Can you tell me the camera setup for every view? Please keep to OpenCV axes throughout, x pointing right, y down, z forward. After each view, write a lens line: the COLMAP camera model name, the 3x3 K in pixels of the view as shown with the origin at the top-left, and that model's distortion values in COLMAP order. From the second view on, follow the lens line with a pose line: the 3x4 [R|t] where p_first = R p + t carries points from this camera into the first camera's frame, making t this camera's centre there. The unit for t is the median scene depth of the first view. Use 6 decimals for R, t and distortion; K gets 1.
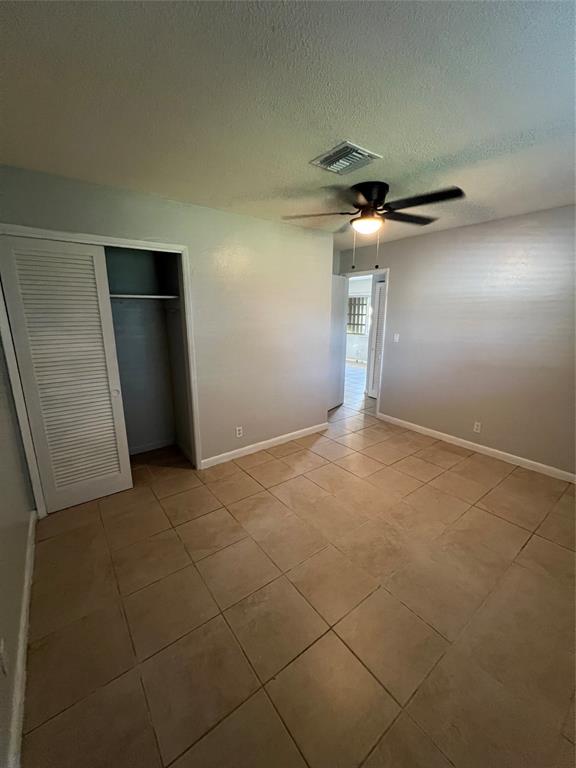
lens RADIAL K [[307.6, 0, 292.1], [0, 307.6, 381.9], [0, 0, 1]] dist [-0.000456, -0.000715]
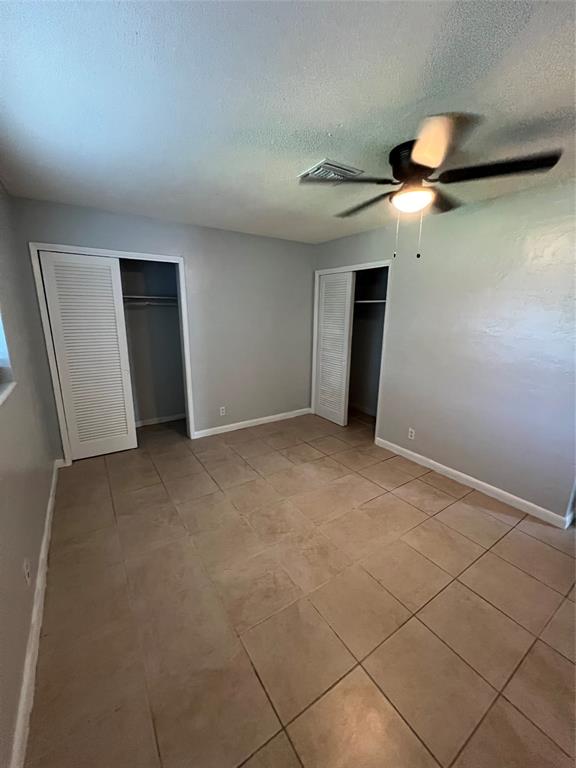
lens RADIAL K [[307.6, 0, 287.0], [0, 307.6, 383.1], [0, 0, 1]] dist [-0.000456, -0.000715]
pose [[-0.071346, 0.229006, -0.970807, 0.906741], [-0.240655, 0.940582, 0.239562, -0.154991], [0.967985, 0.250721, -0.011996, 0.669296]]
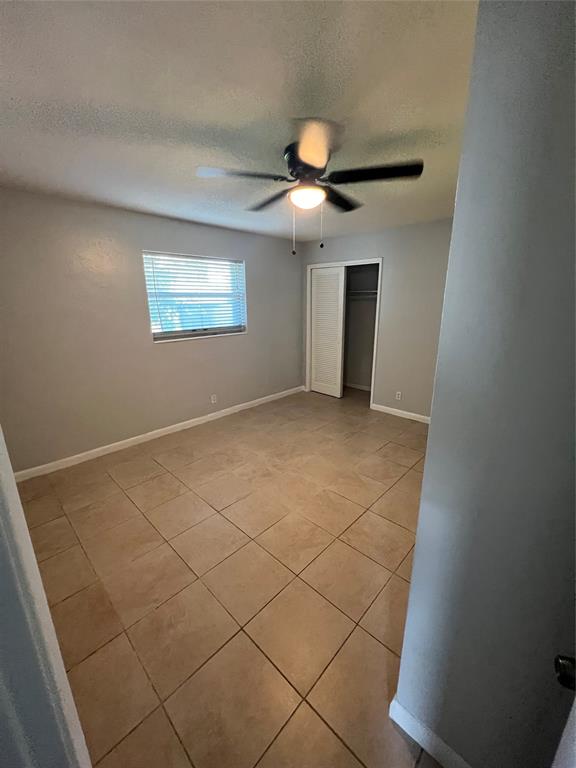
lens RADIAL K [[307.6, 0, 289.4], [0, 307.6, 382.5], [0, 0, 1]] dist [-0.000456, -0.000715]
pose [[-0.989550, 0.042208, -0.137871, 0.342740], [-0.028561, 0.879869, 0.474357, -0.379798], [0.141330, 0.473338, -0.869470, 1.585162]]
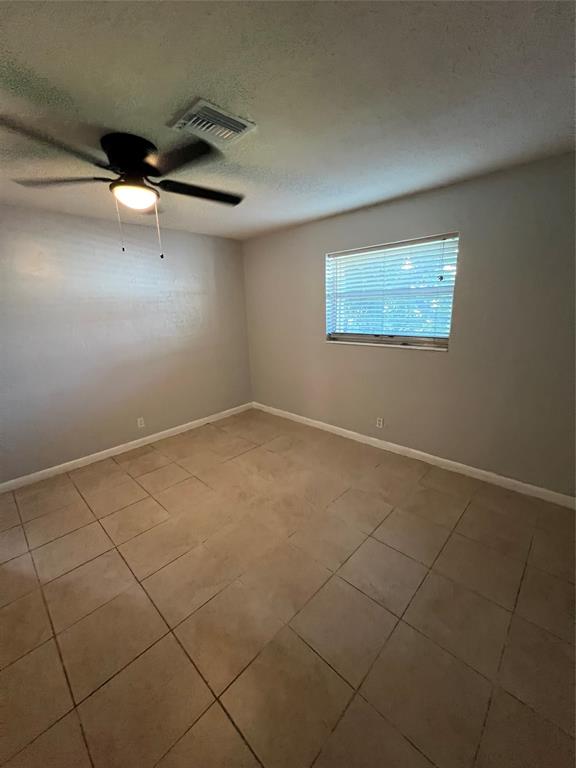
lens RADIAL K [[307.6, 0, 287.8], [0, 307.6, 379.7], [0, 0, 1]] dist [-0.000456, -0.000715]
pose [[-0.143403, -0.237293, 0.960795, -0.527465], [0.259890, 0.927728, 0.267916, -0.166110], [-0.954931, 0.288121, -0.071369, 0.679089]]
